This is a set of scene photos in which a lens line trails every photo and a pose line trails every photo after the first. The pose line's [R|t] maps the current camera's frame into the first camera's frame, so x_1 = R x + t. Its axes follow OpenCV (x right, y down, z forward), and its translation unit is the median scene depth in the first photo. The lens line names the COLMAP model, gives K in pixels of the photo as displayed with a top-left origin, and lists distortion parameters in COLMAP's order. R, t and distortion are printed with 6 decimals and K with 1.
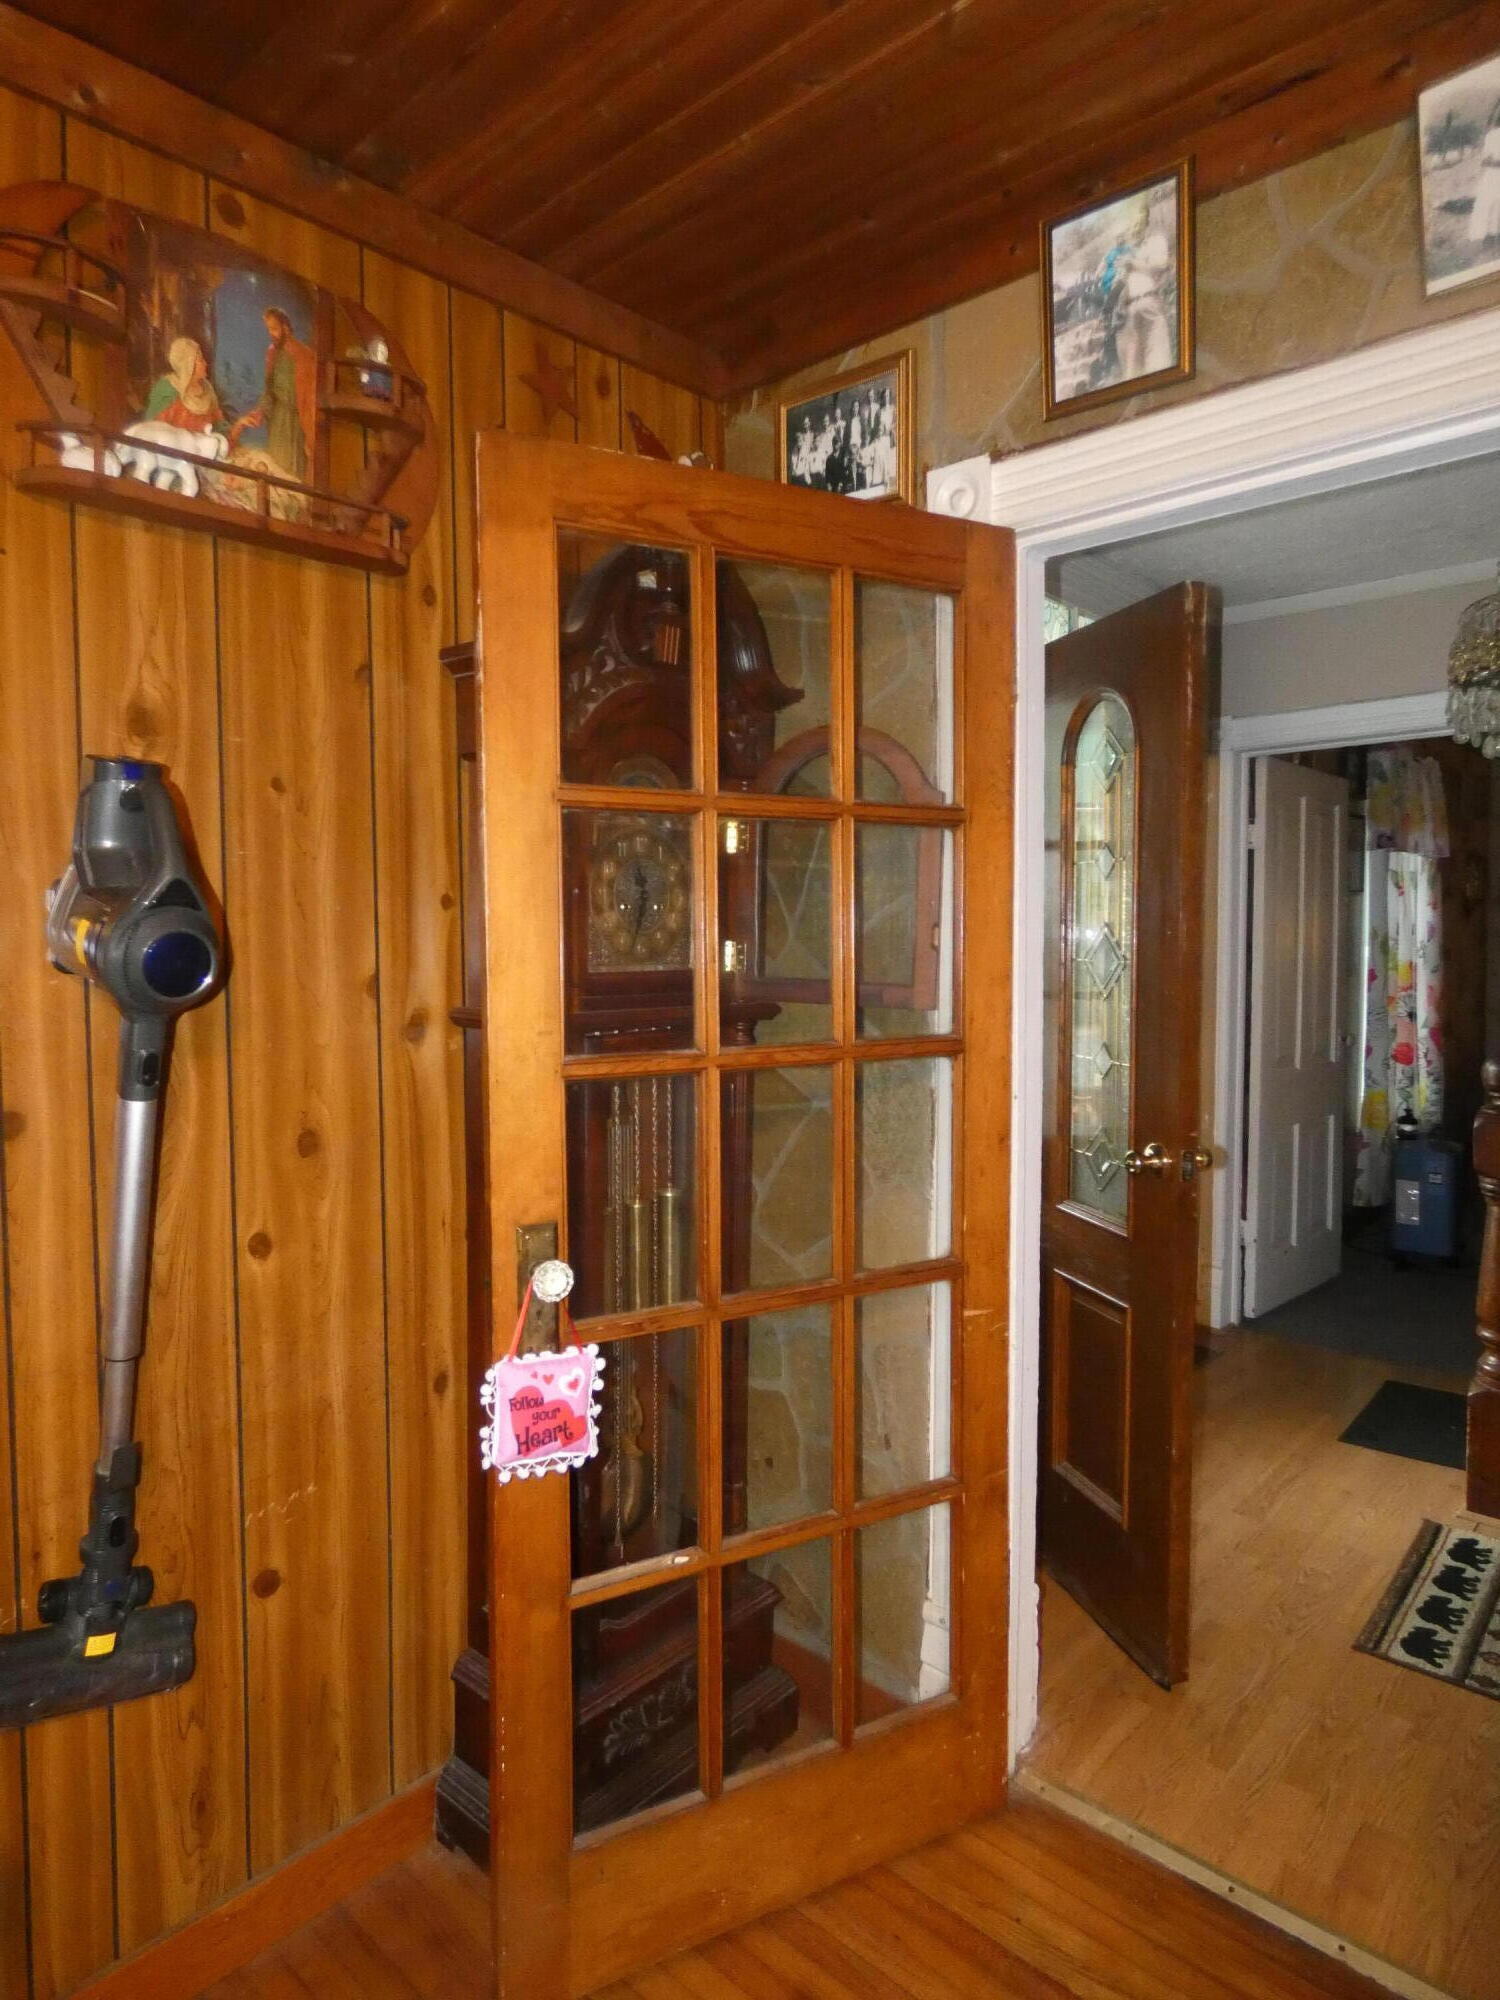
lens RADIAL K [[1205.2, 0, 719.5], [0, 1205.2, 1017.3], [0, 0, 1]] dist [-0.005359, -0.011379]
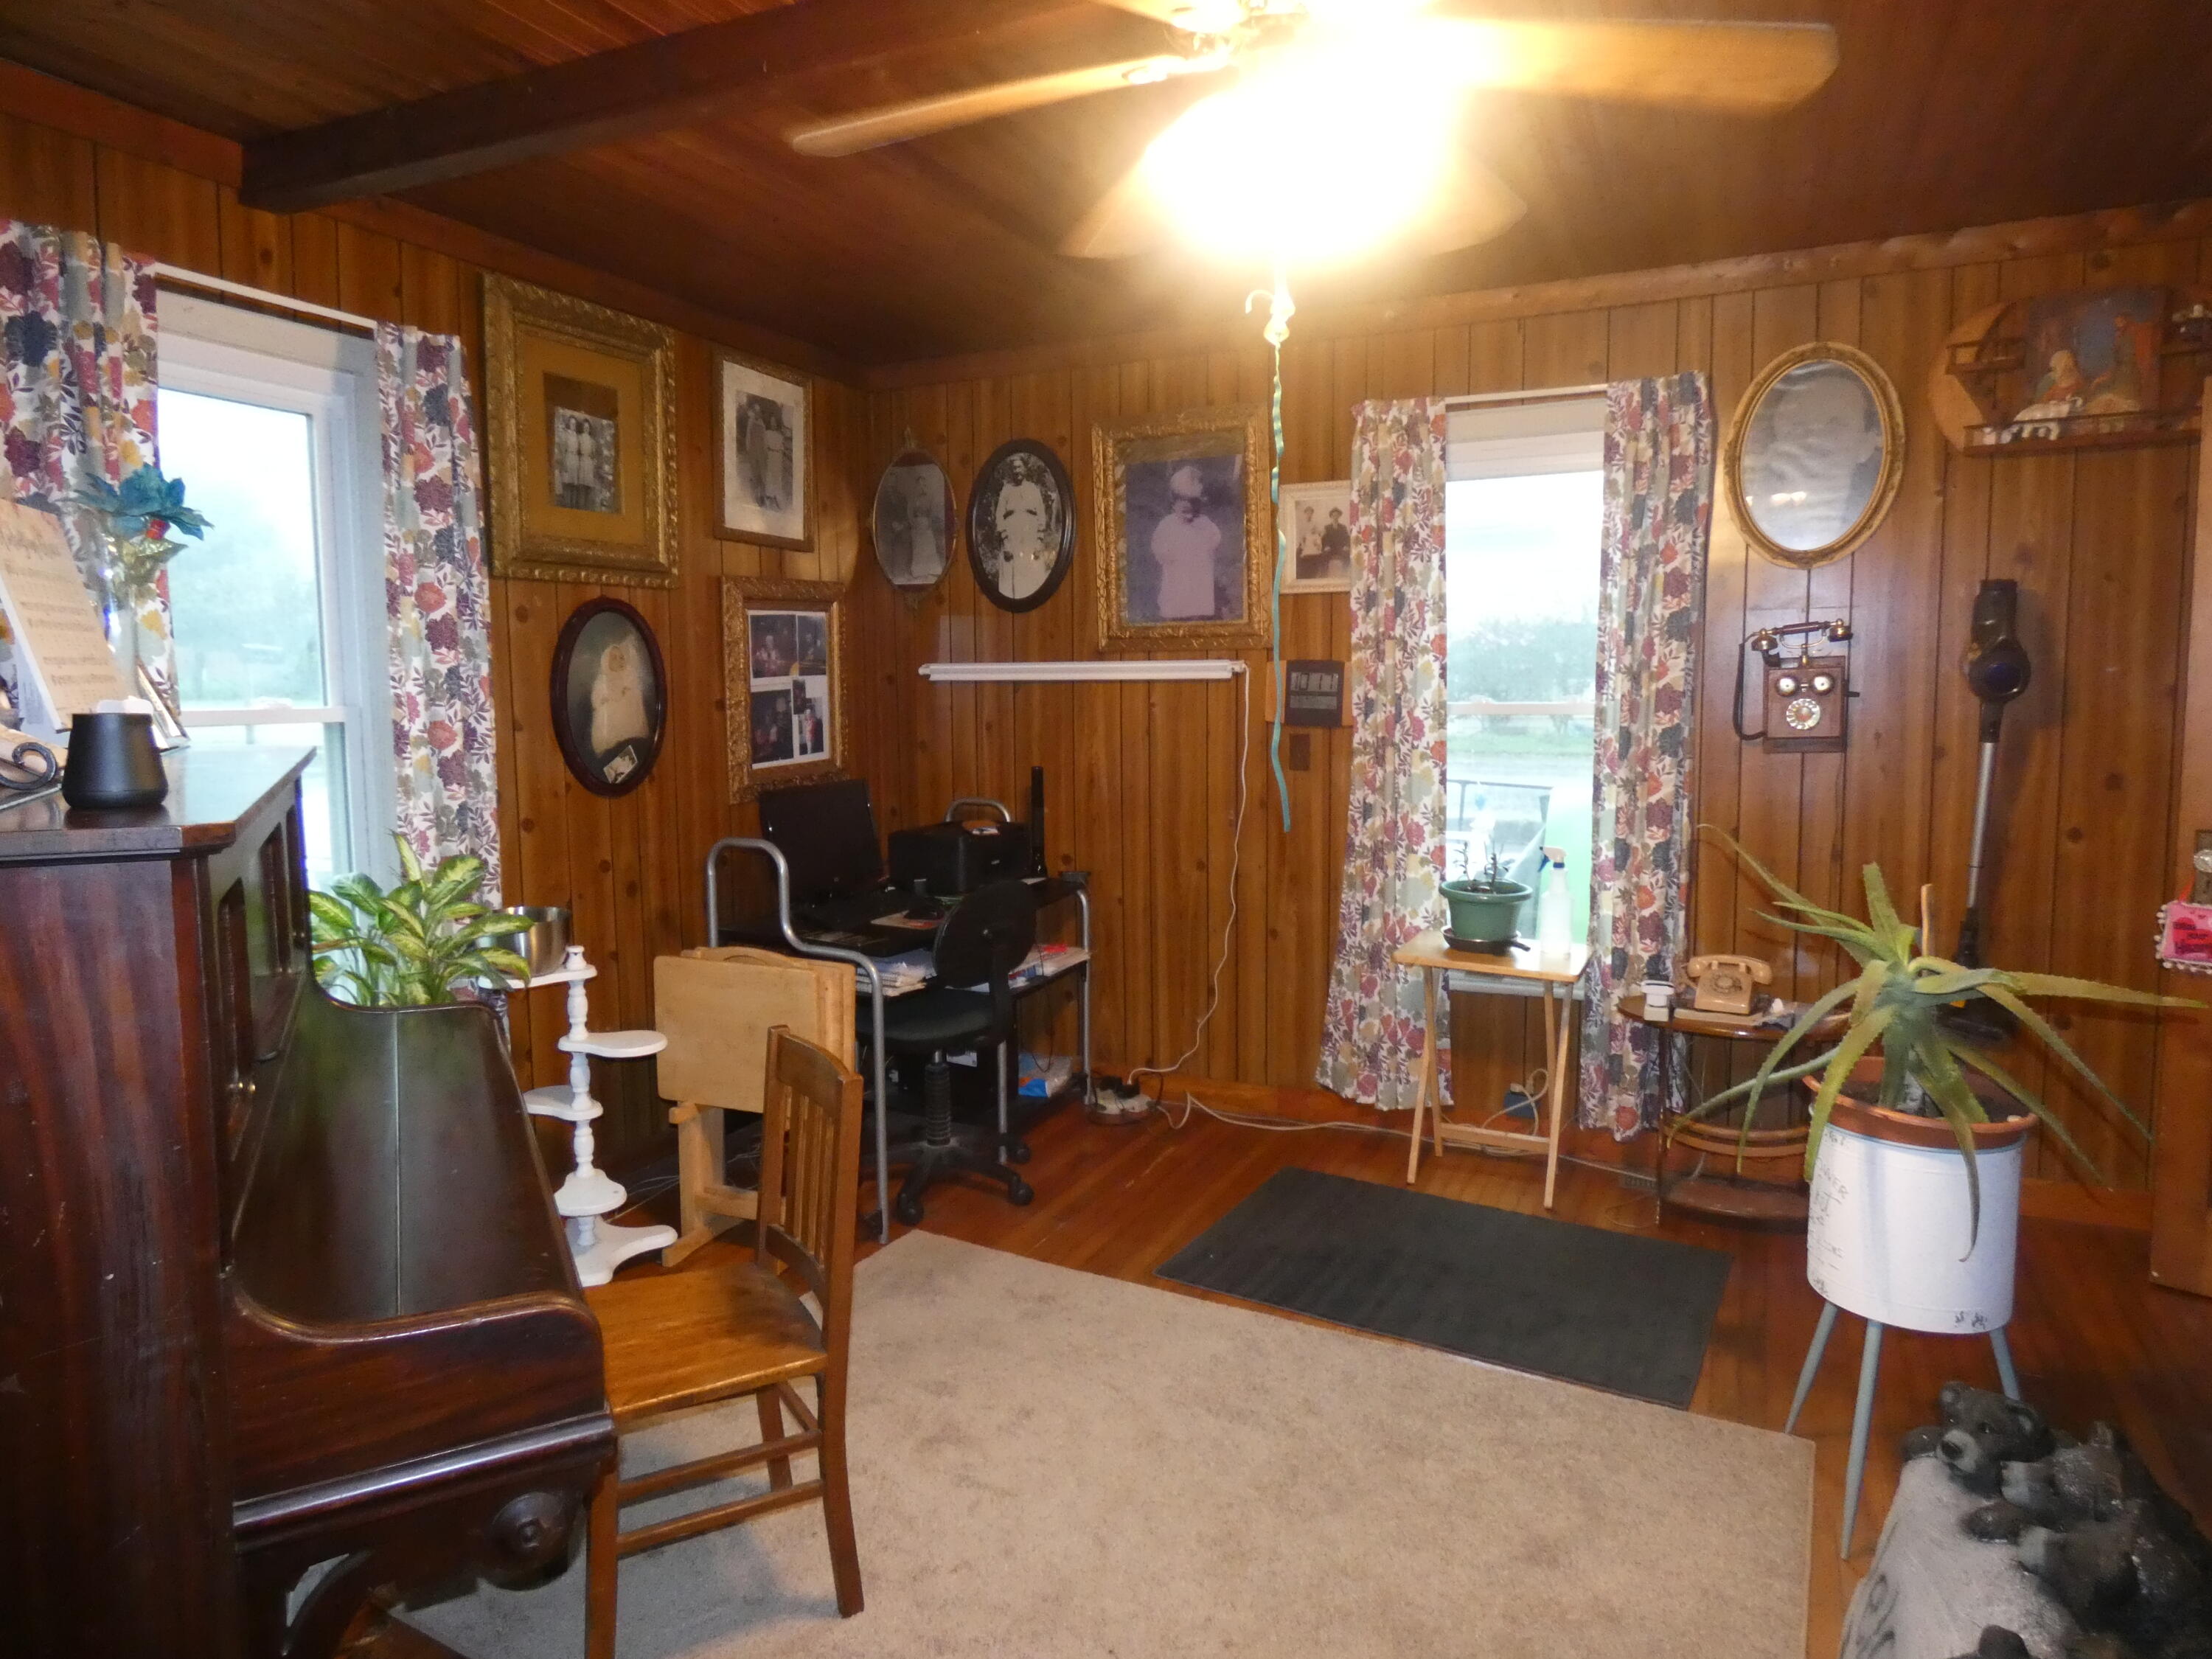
lens RADIAL K [[1332.9, 0, 1083.8], [0, 1332.9, 825.7], [0, 0, 1]] dist [-0.005359, -0.011379]
pose [[0.290768, 0.102456, -0.951292, 1.160916], [-0.031660, 0.994736, 0.097458, 0.030896], [0.956270, 0.001780, 0.292481, -1.086911]]
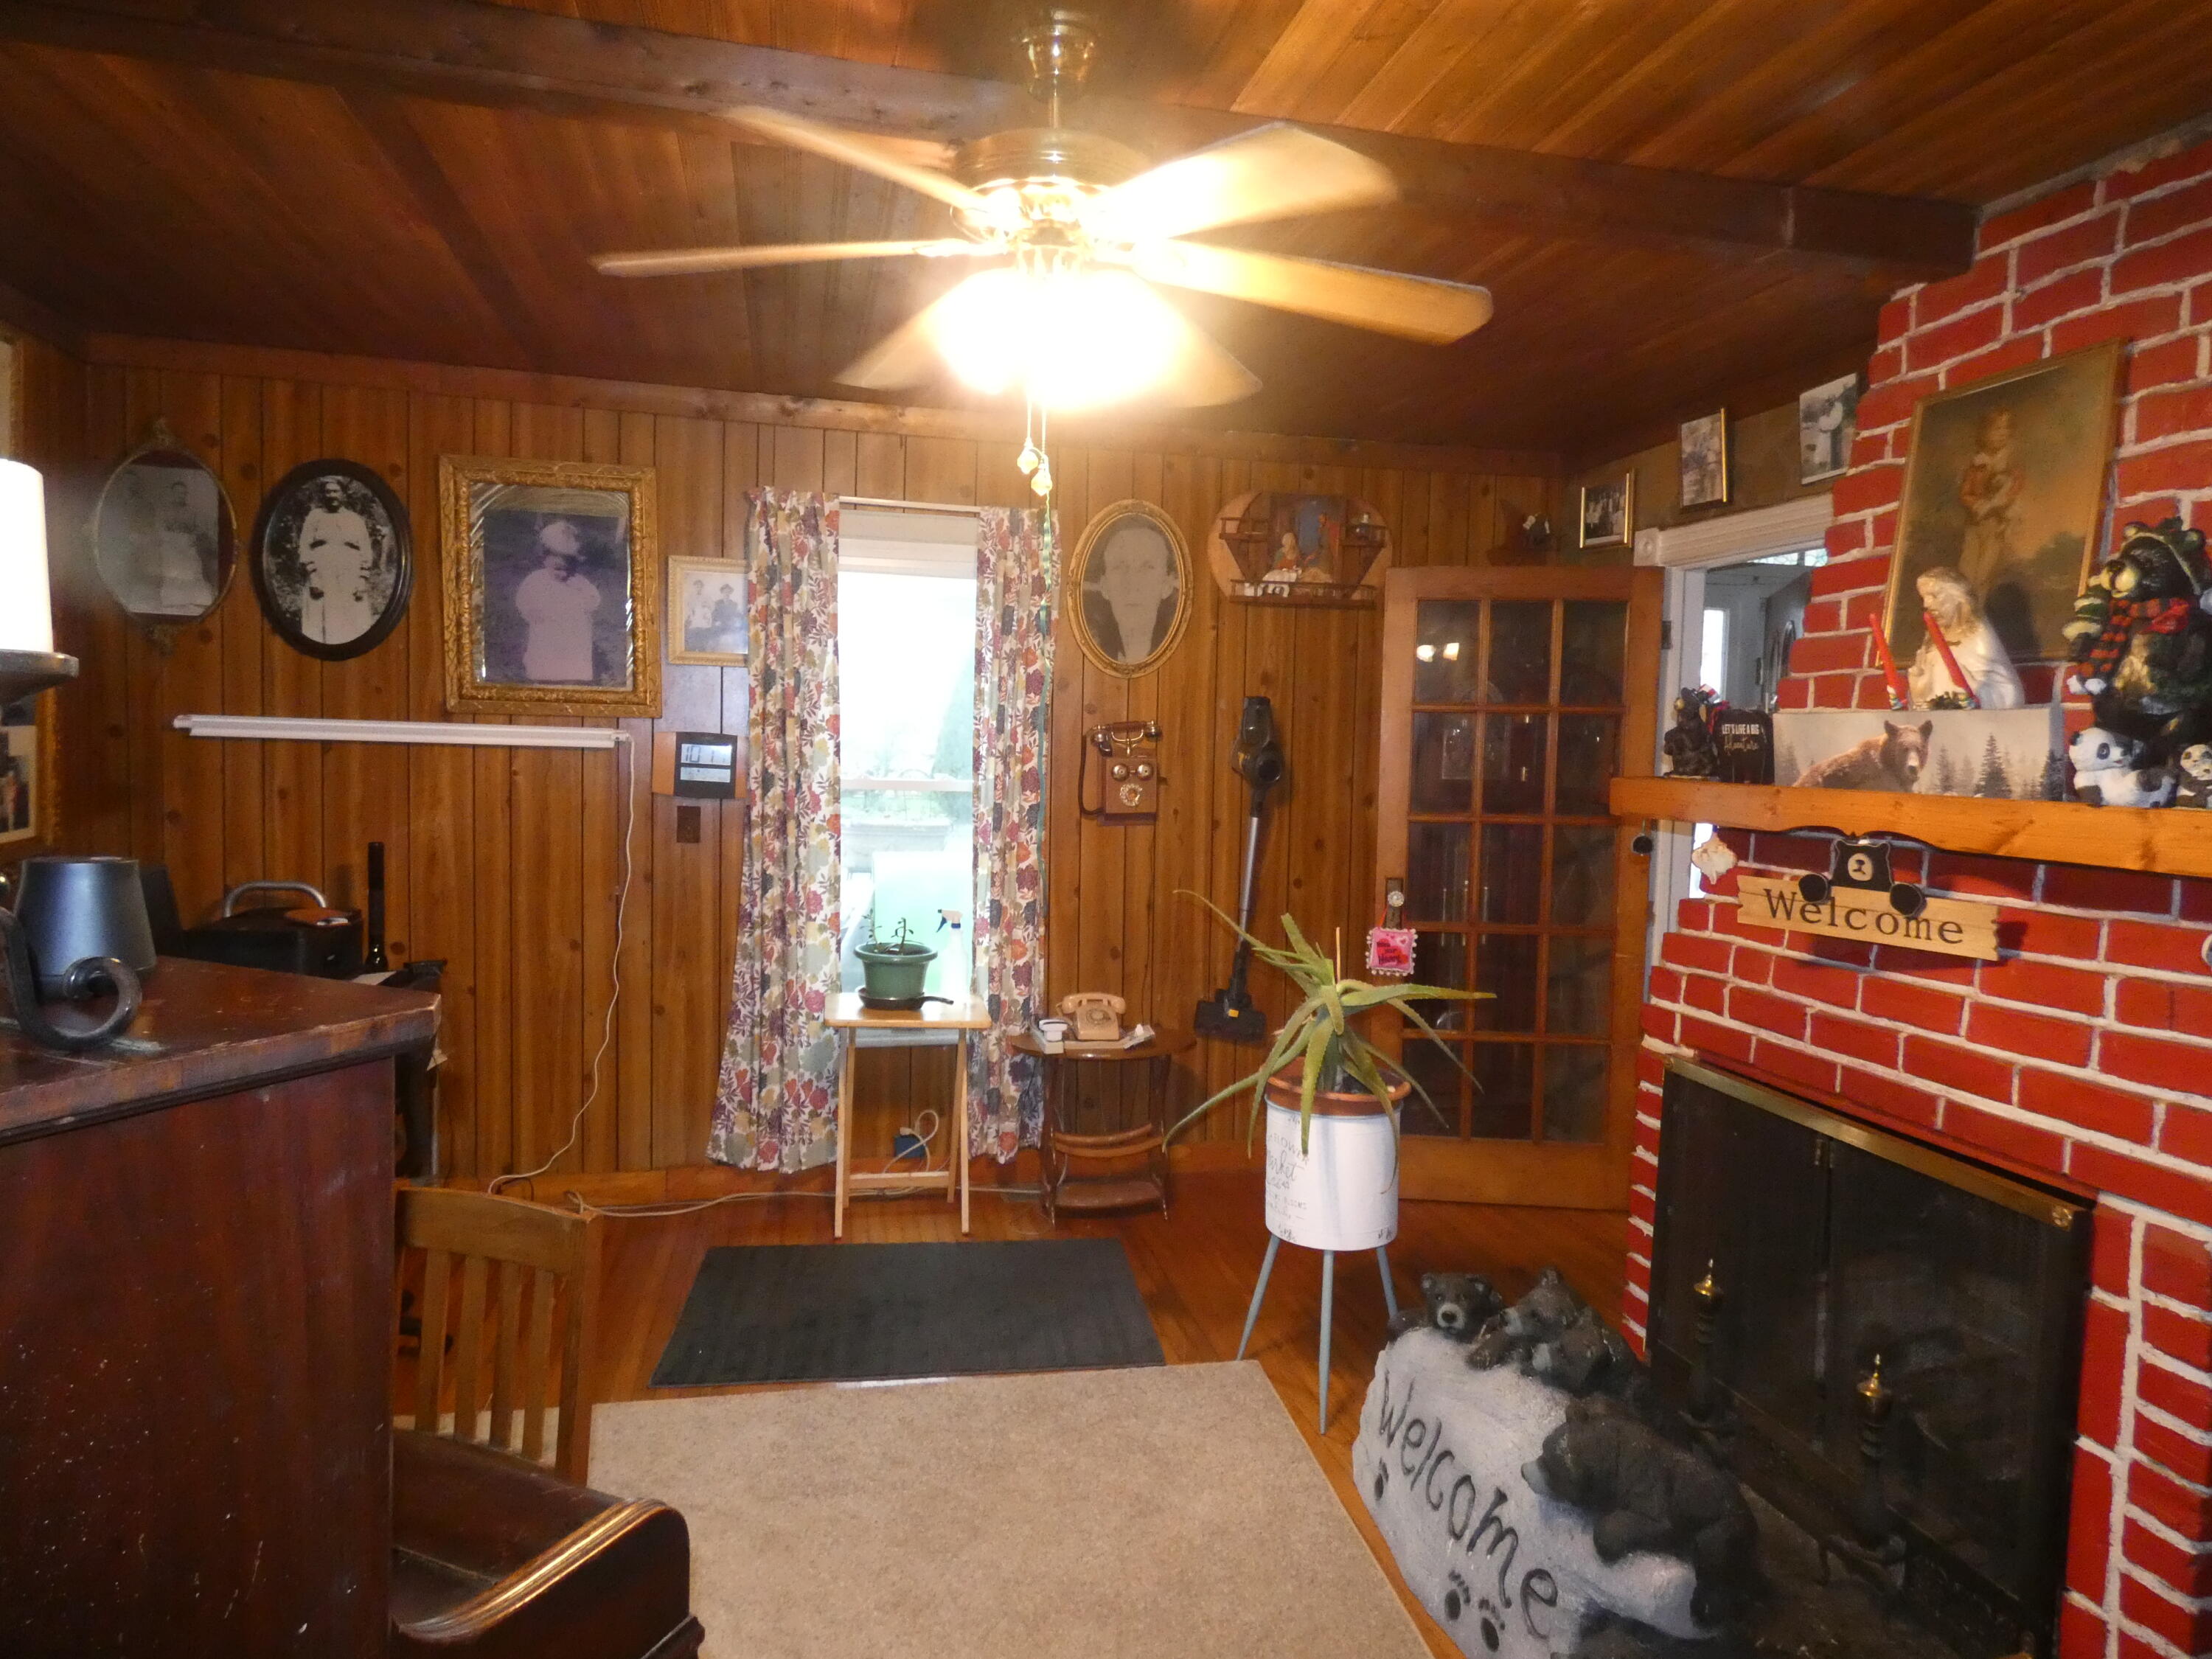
lens RADIAL K [[1332.9, 0, 1121.3], [0, 1332.9, 833.4], [0, 0, 1]] dist [-0.005359, -0.011379]
pose [[0.834474, 0.062391, -0.547504, 0.885366], [-0.053359, 0.998049, 0.032406, 0.016900], [0.548458, 0.002172, 0.836176, -1.636797]]
